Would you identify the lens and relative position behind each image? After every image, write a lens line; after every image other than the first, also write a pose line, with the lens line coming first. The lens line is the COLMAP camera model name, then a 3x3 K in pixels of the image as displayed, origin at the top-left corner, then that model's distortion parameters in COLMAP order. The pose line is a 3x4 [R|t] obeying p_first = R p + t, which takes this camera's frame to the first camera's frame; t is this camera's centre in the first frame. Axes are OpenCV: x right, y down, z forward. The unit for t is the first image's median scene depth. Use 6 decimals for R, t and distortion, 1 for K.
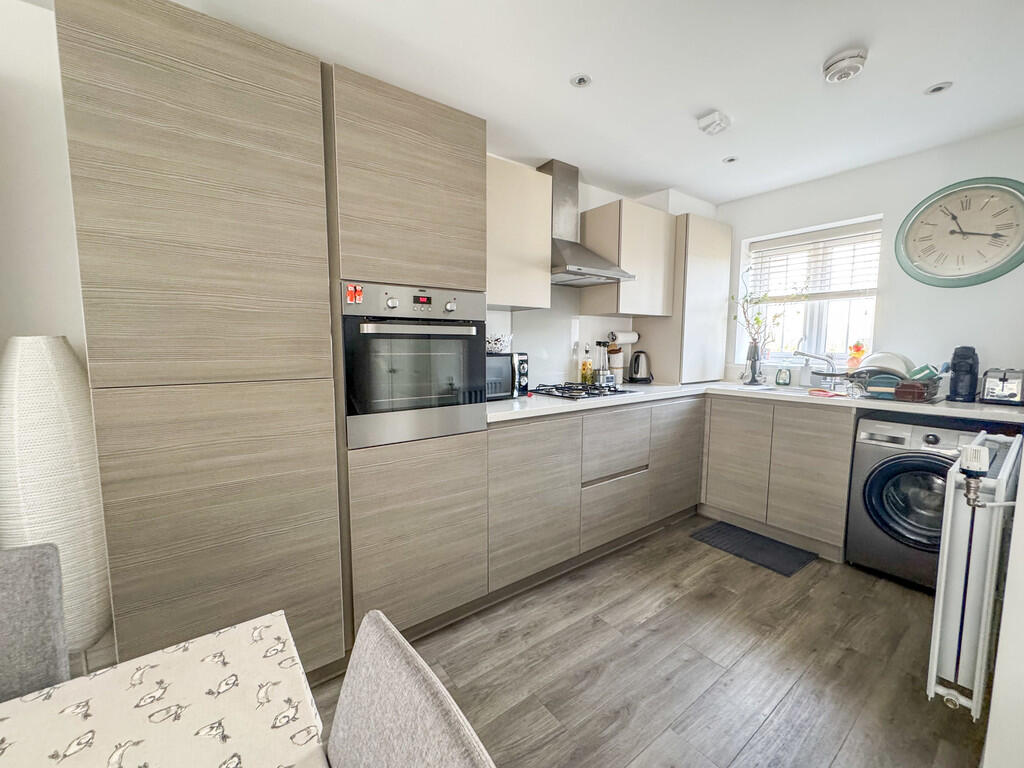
lens RADIAL K [[419.6, 0, 512.0], [0, 419.6, 384.0], [0, 0, 1]] dist [-0.002104, -0.000015]
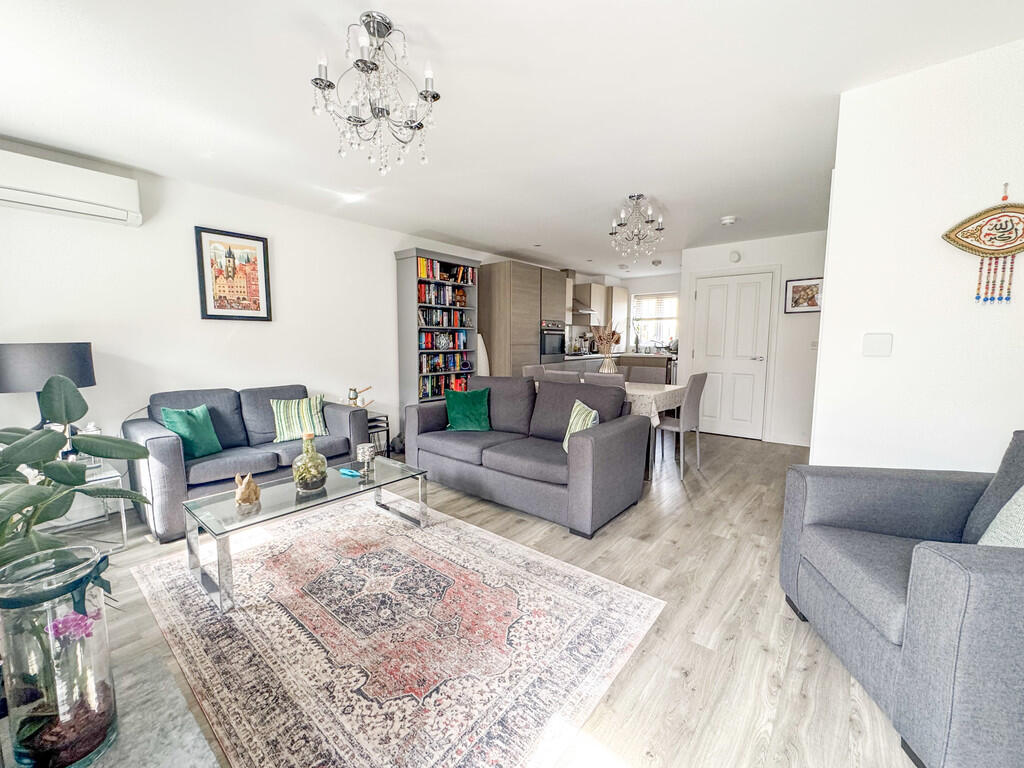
lens RADIAL K [[419.6, 0, 512.0], [0, 419.6, 384.0], [0, 0, 1]] dist [-0.002104, -0.000015]
pose [[0.973411, -0.022753, 0.227933, -0.756814], [0.021134, 0.999731, 0.009538, 0.148726], [-0.228089, -0.004468, 0.973630, -1.323147]]
